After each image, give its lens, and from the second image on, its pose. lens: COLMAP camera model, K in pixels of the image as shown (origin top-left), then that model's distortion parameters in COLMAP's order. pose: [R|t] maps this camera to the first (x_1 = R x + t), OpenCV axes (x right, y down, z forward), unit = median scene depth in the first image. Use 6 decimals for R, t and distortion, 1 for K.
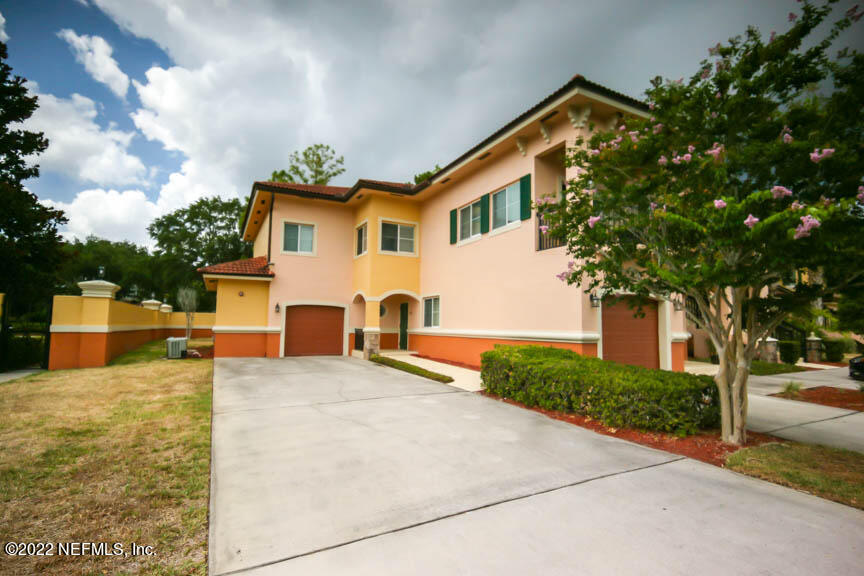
lens RADIAL K [[413.0, 0, 429.4], [0, 413.0, 299.7], [0, 0, 1]] dist [-0.019521, 0.001142]
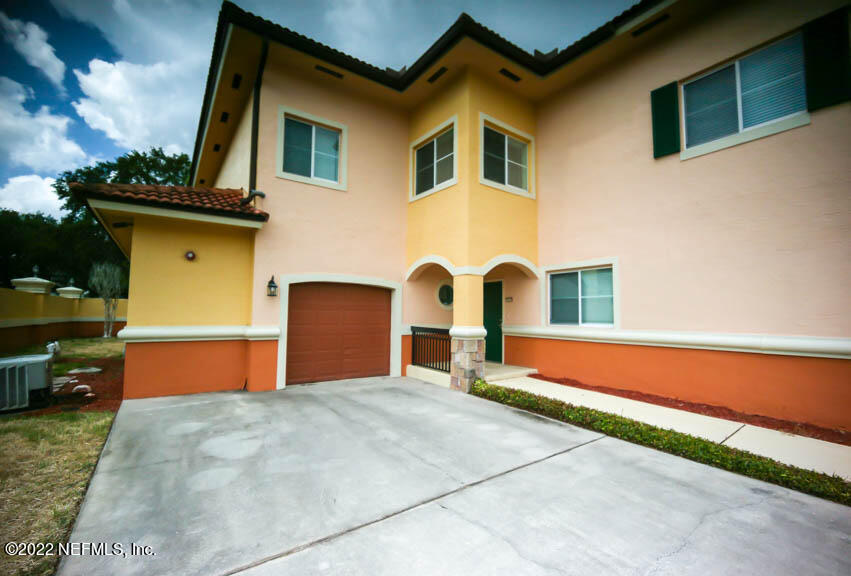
lens RADIAL K [[357.4, 0, 420.5], [0, 357.4, 290.8], [0, 0, 1]] dist [-0.012129, 0.002375]
pose [[0.989405, 0.005294, 0.145083, -0.258624], [-0.005959, 0.999974, 0.004148, 0.021632], [-0.145057, -0.004968, 0.989411, 0.566290]]
